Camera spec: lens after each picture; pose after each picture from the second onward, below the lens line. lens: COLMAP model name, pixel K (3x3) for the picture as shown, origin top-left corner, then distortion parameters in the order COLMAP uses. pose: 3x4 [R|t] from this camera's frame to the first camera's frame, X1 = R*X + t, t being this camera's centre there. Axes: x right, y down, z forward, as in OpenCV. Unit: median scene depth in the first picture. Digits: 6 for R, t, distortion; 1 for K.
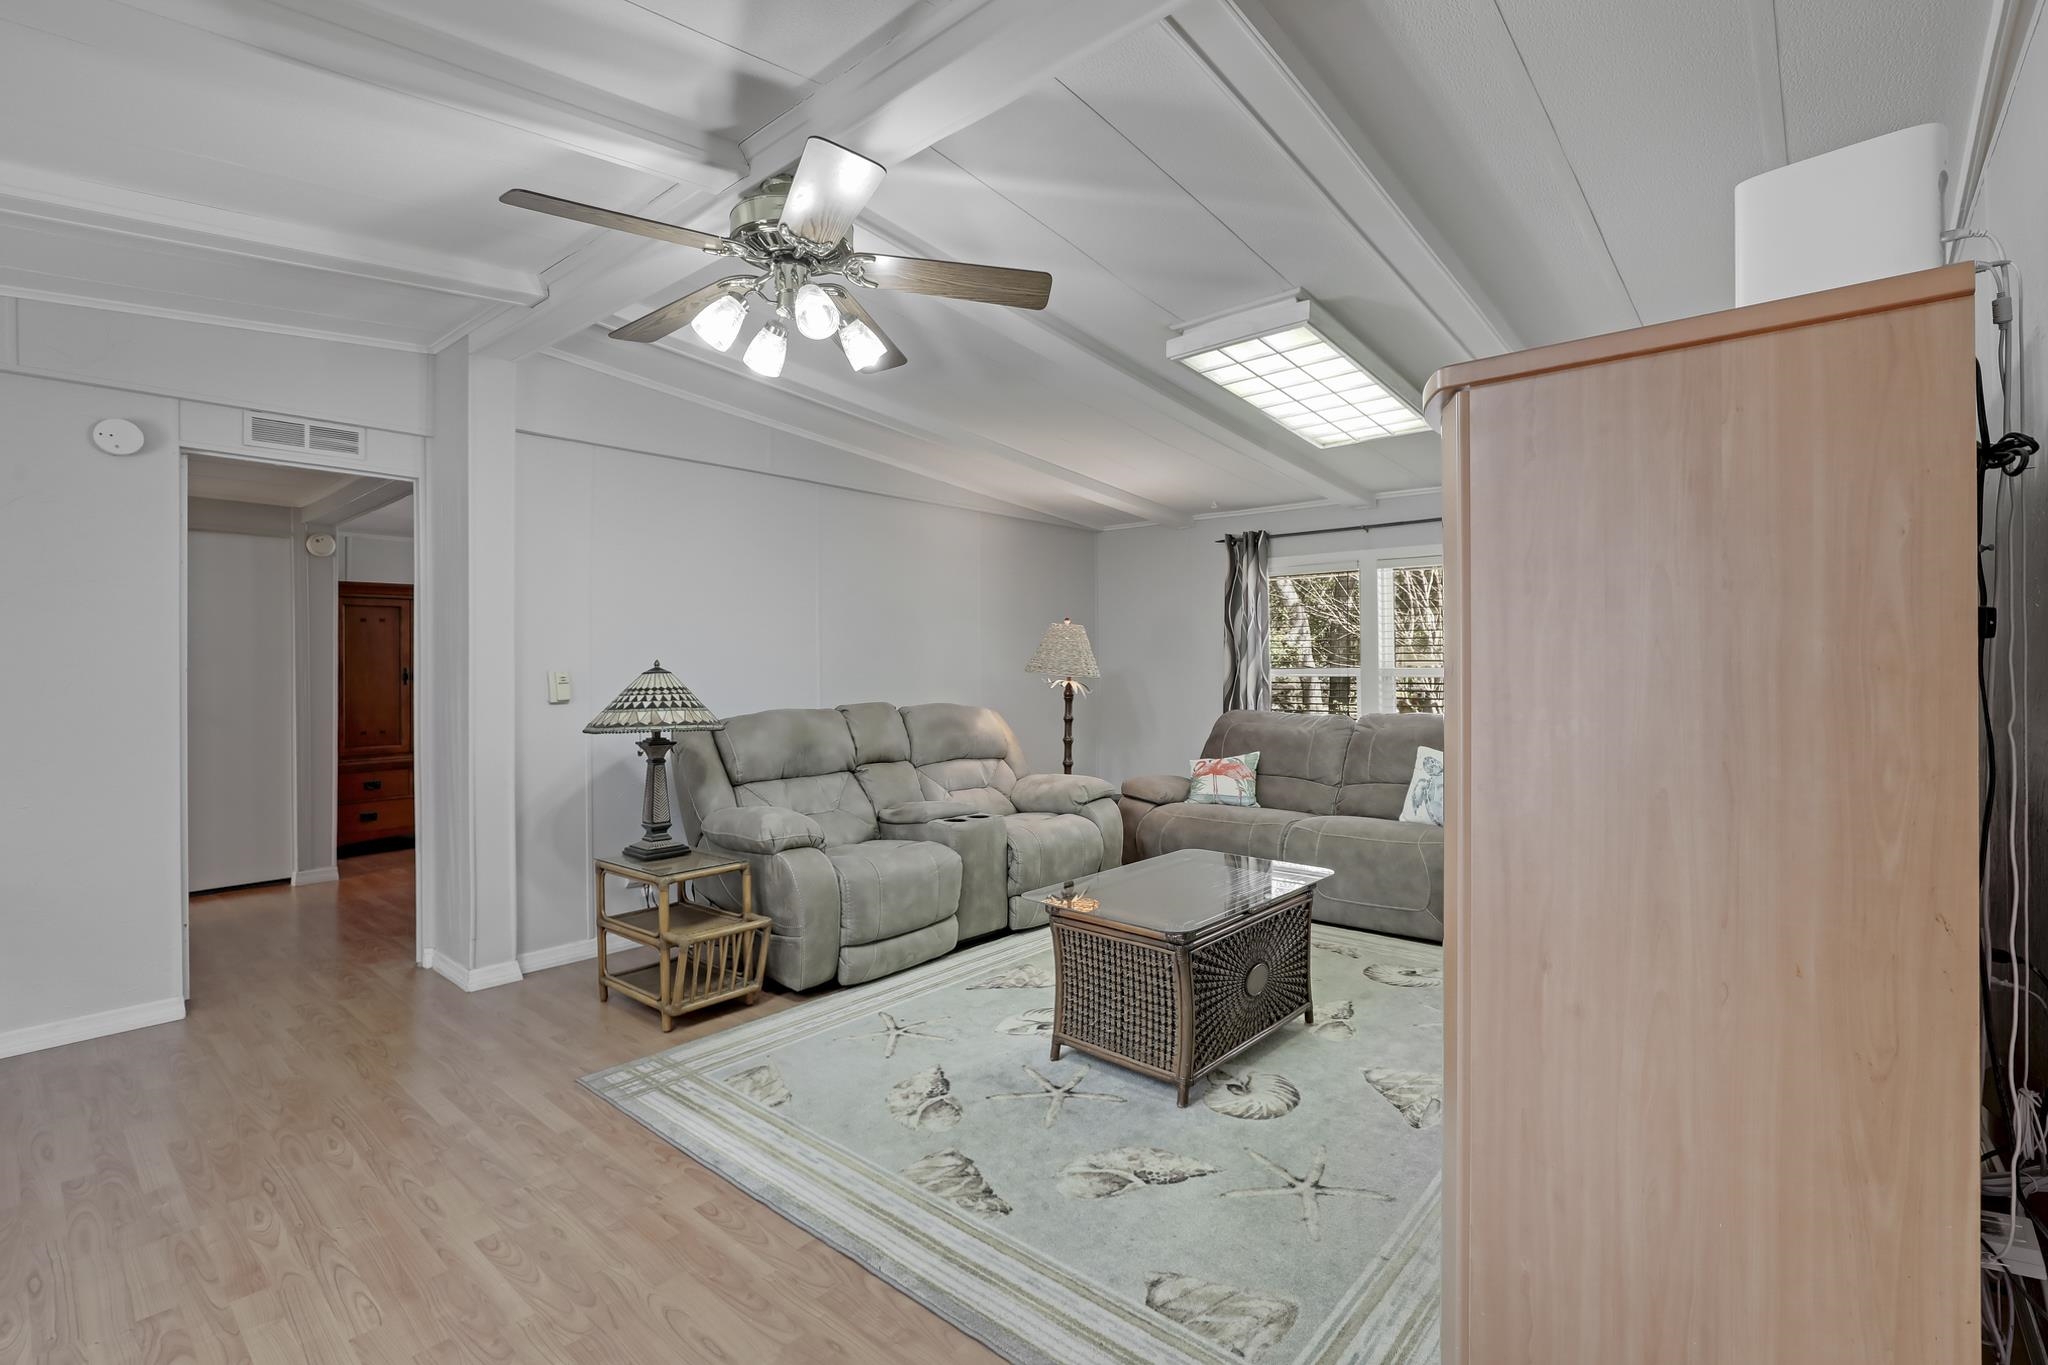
lens RADIAL K [[923.5, 0, 1039.5], [0, 923.5, 667.3], [0, 0, 1]] dist [-0.030502, 0.000573]
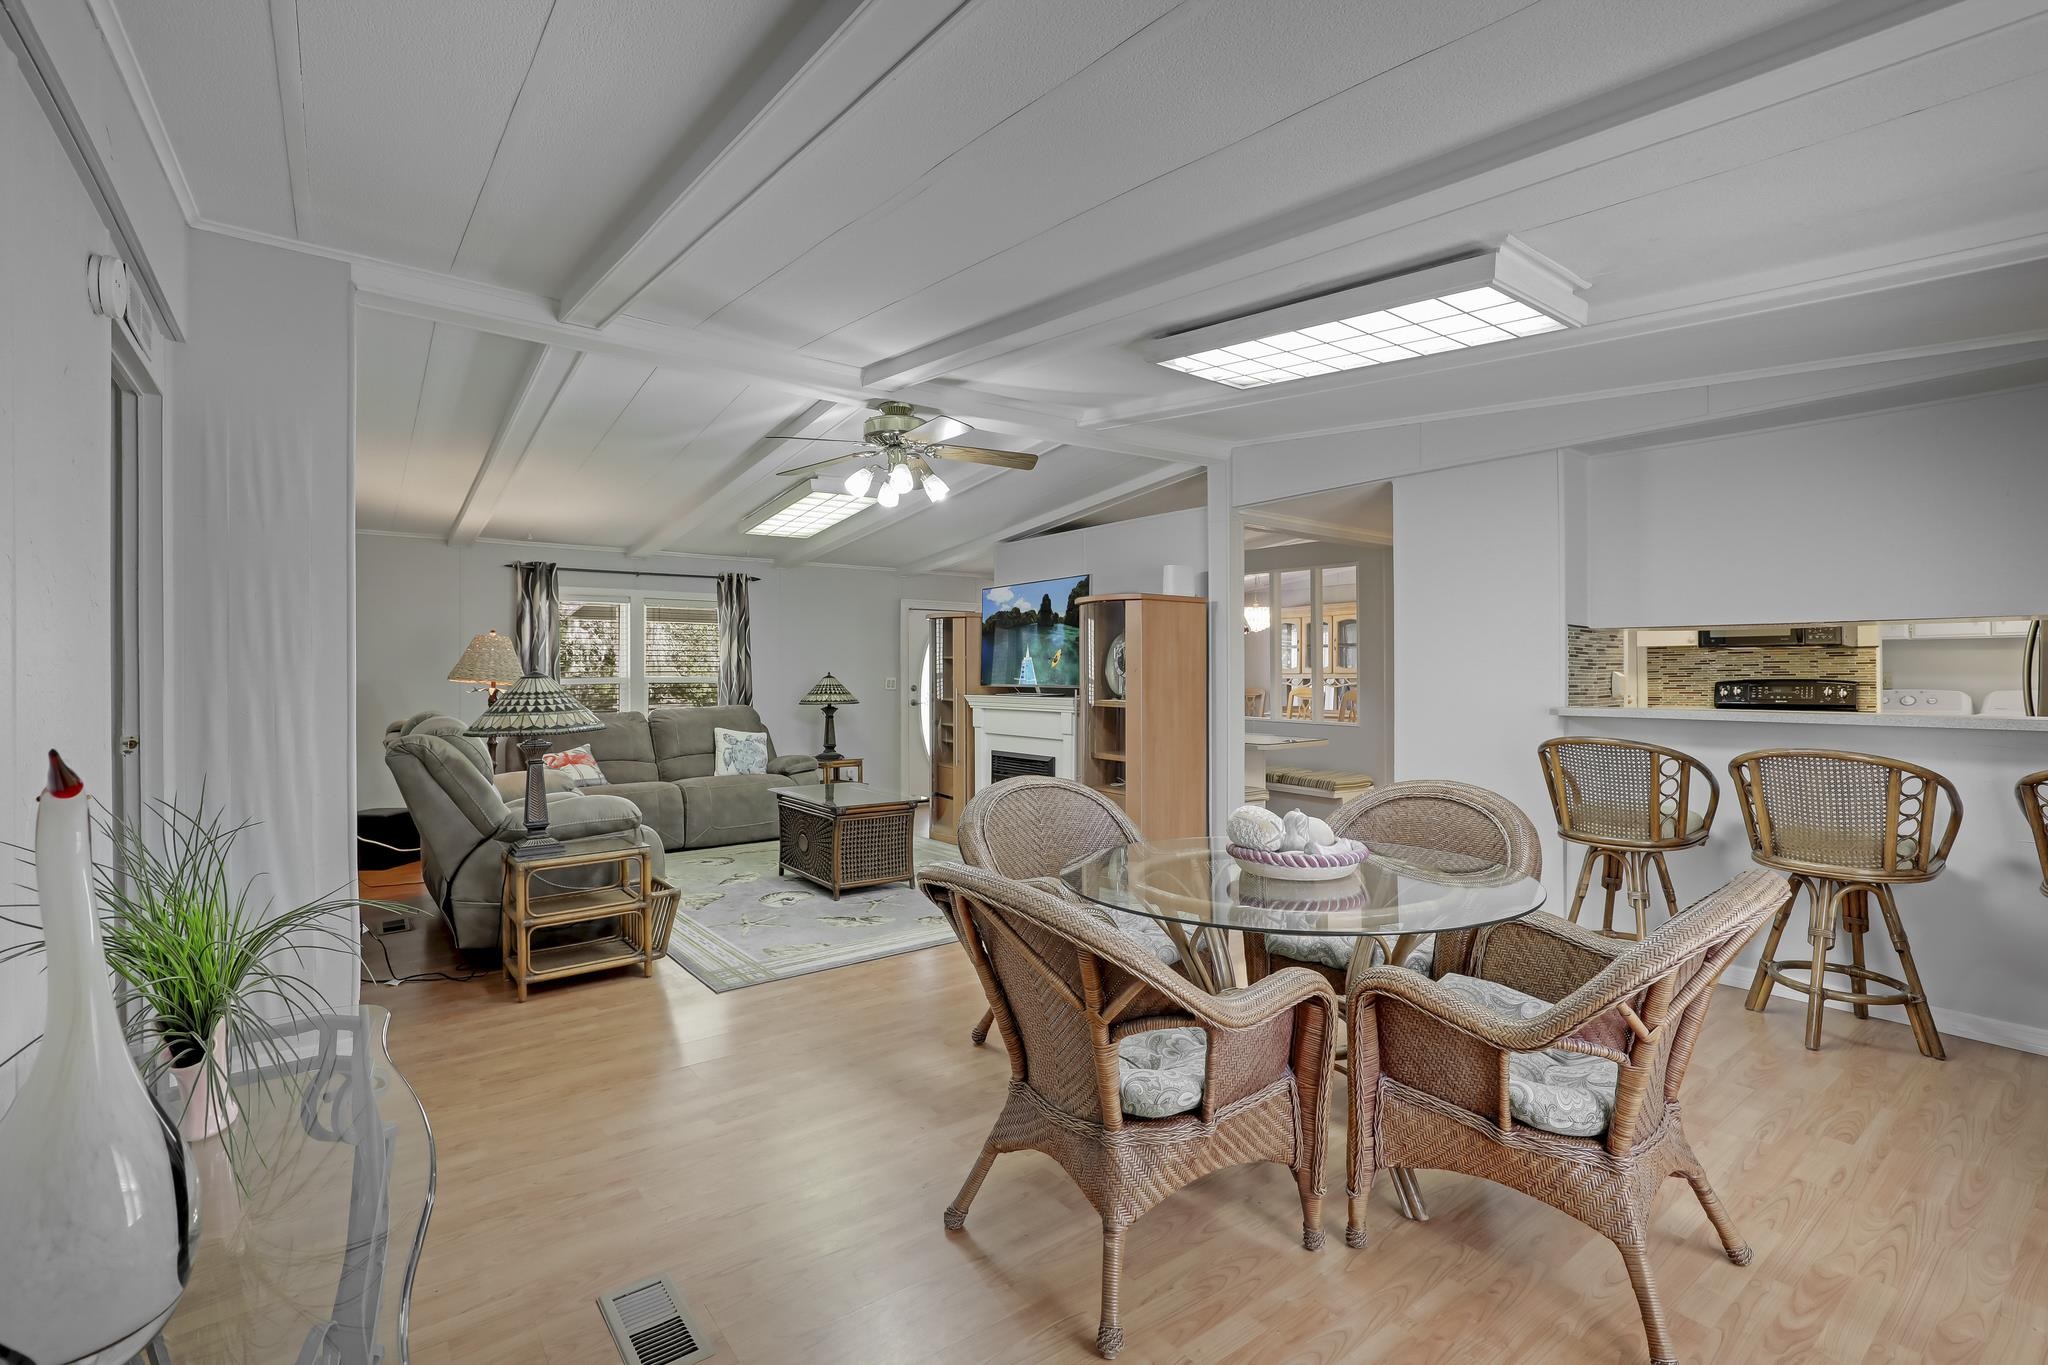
lens RADIAL K [[933.5, 0, 1026.7], [0, 933.5, 665.4], [0, 0, 1]] dist [-0.041387, 0.000098]
pose [[0.216315, 0.006990, 0.976299, -1.754908], [0.012708, 0.999869, -0.009975, 0.010364], [-0.976241, 0.014565, 0.216198, 0.295169]]
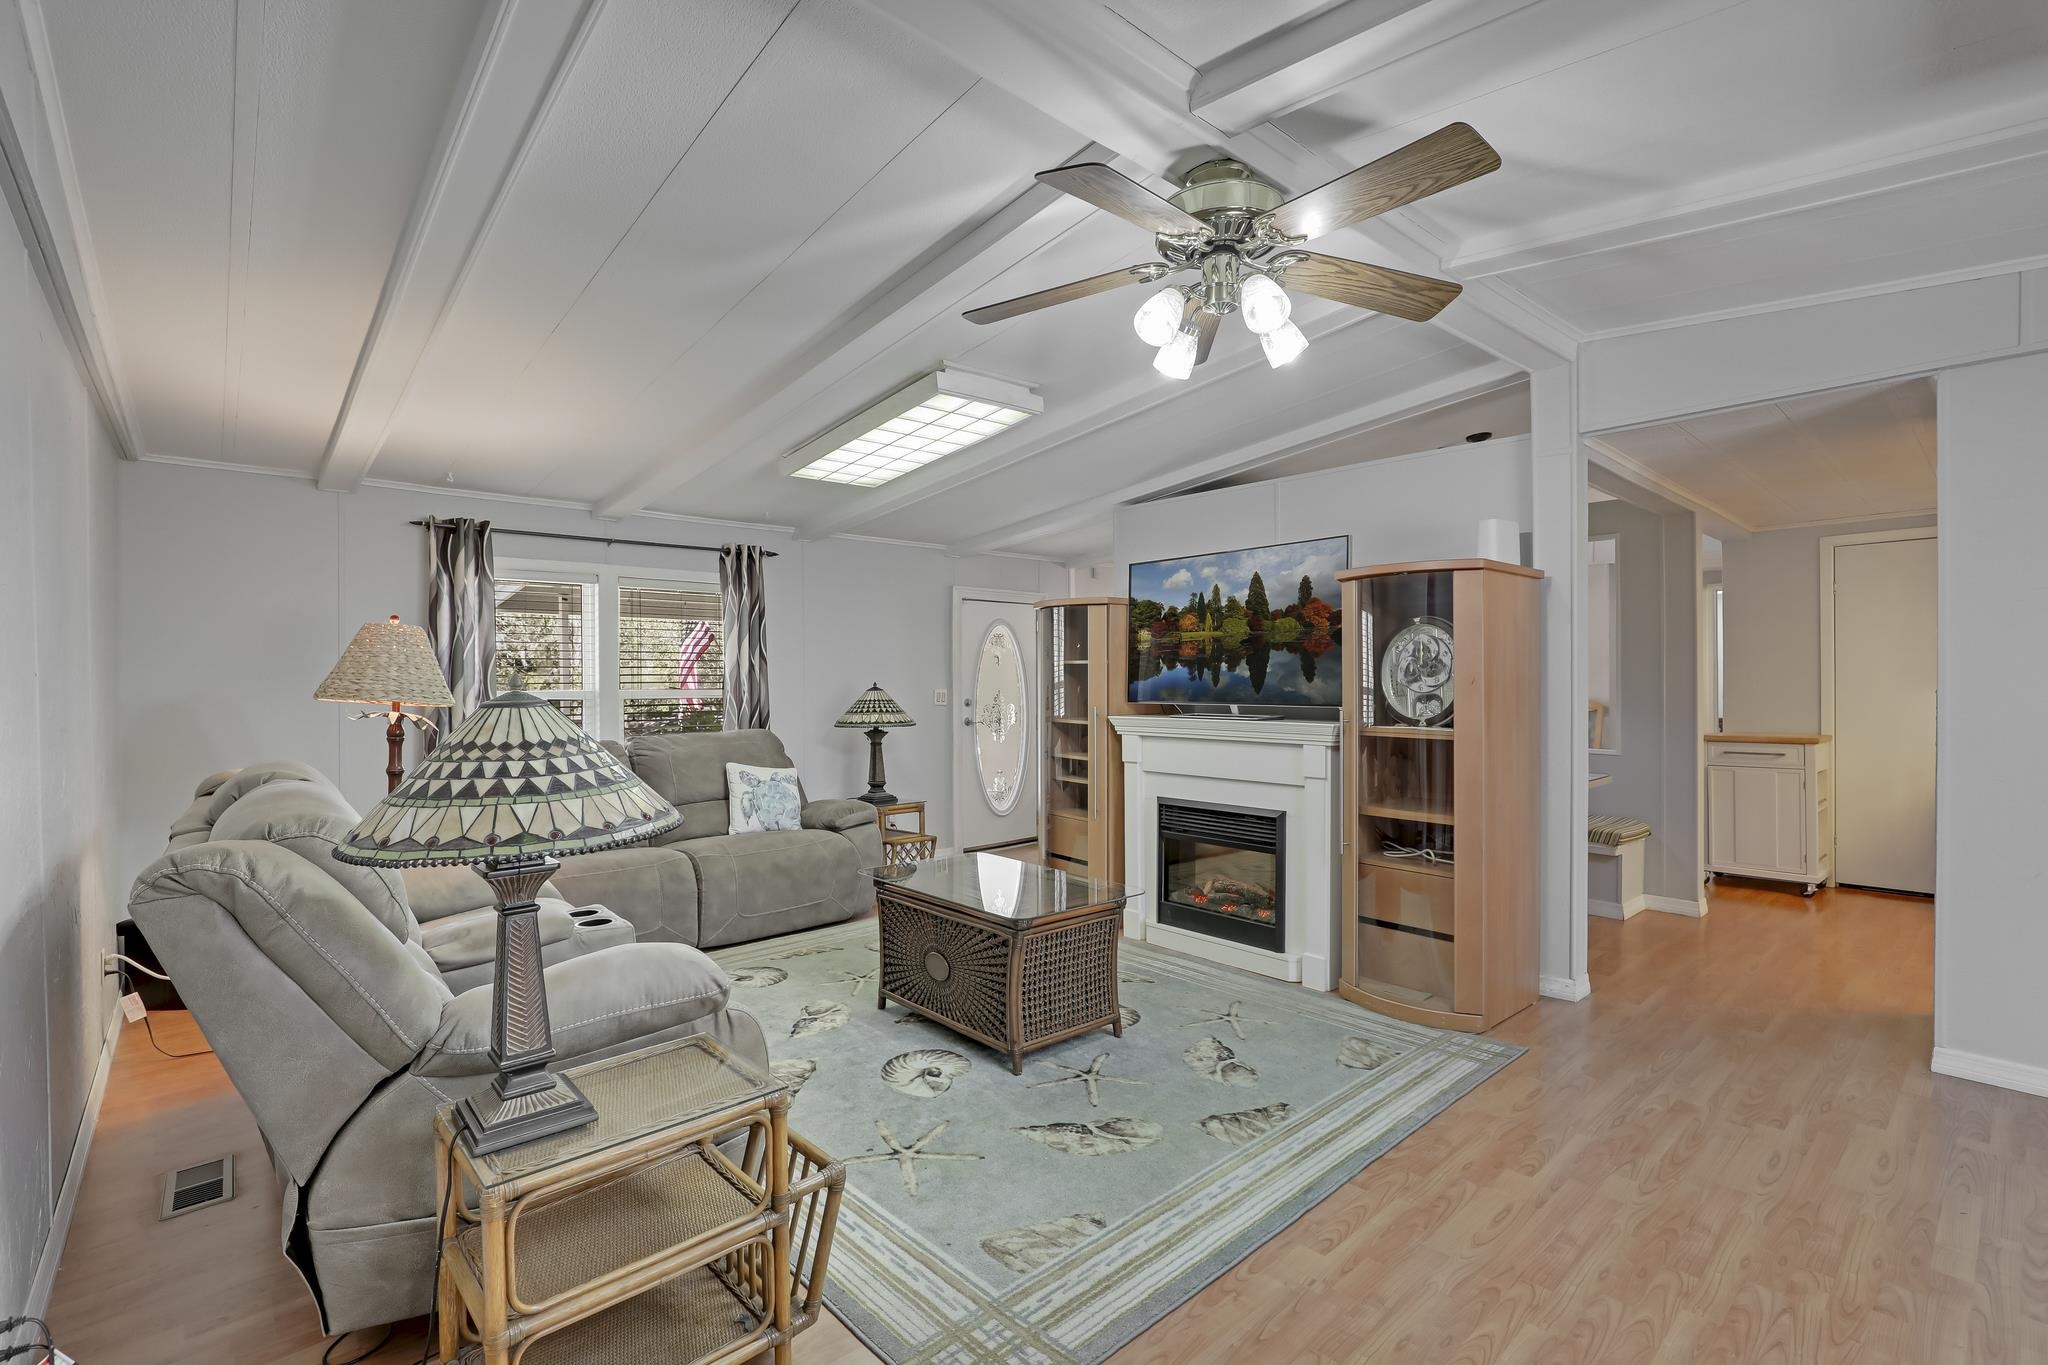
lens RADIAL K [[936.8, 0, 1017.6], [0, 936.8, 681.7], [0, 0, 1]] dist [-0.035572, 0.009759]
pose [[0.141071, -0.002780, 0.989996, -1.086703], [0.013873, 0.999903, 0.000831, -0.005178], [-0.989902, 0.013617, 0.141096, 0.927878]]
